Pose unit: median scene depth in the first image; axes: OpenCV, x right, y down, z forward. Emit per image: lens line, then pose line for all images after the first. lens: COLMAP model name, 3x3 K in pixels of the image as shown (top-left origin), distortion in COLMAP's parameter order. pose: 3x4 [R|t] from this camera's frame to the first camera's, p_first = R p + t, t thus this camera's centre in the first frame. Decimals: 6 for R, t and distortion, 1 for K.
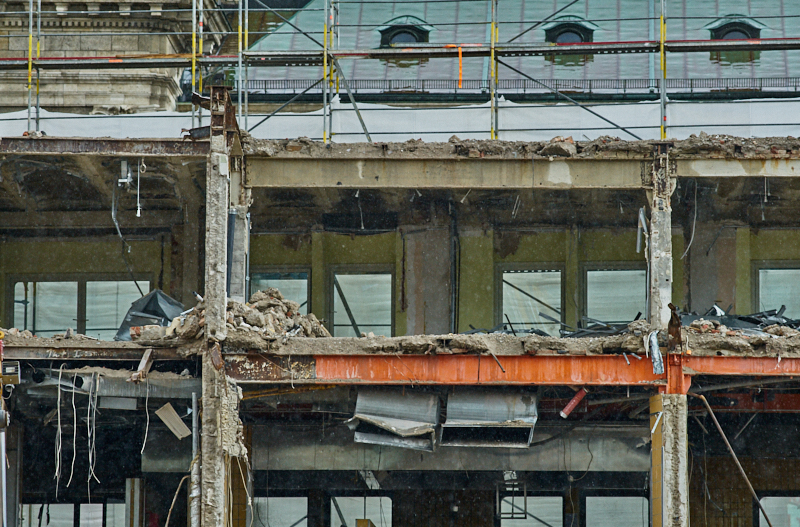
lens RADIAL K [[4624.0, 0, 400.0], [0, 4624.0, 263.5], [0, 0, 1]] dist [0.945332, 3.678451]
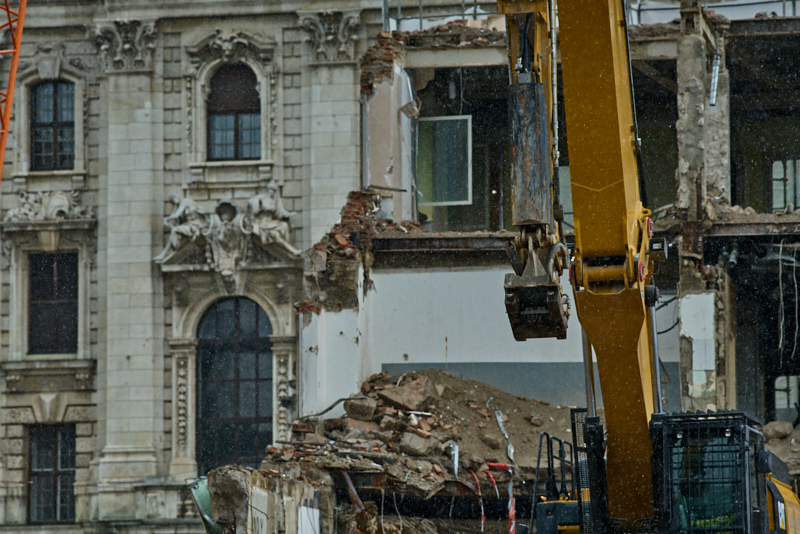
lens RADIAL K [[4462.9, 0, 400.0], [0, 4462.9, 267.0], [0, 0, 1]] dist [1.032424, -0.535390]
pose [[0.976834, -0.033630, -0.211341, 0.054168], [0.039238, 0.998979, 0.022397, 0.002294], [0.210372, -0.030171, 0.977156, 0.014175]]
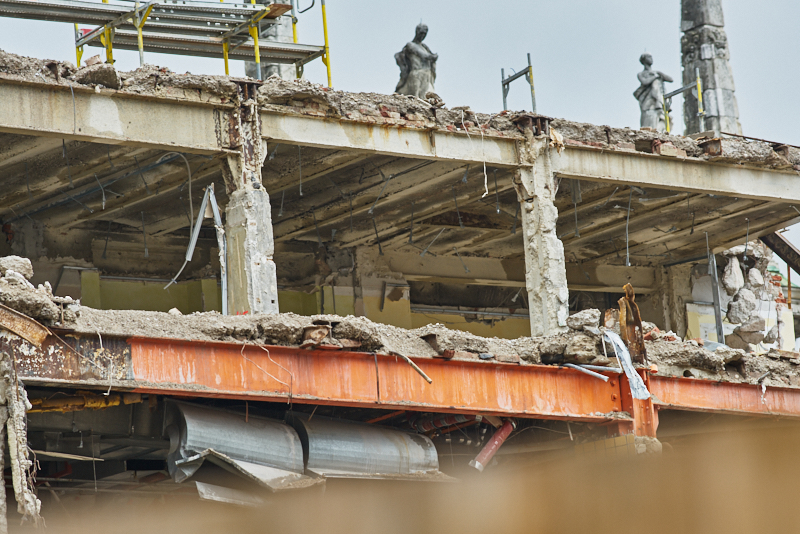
lens RADIAL K [[4514.1, 0, 400.0], [0, 4514.1, 267.0], [0, 0, 1]] dist [0.961832, 2.540515]
pose [[0.765977, 0.072500, 0.638766, -0.333799], [0.001867, 0.993365, -0.114986, 0.072690], [-0.642865, 0.089269, 0.760760, 0.575759]]
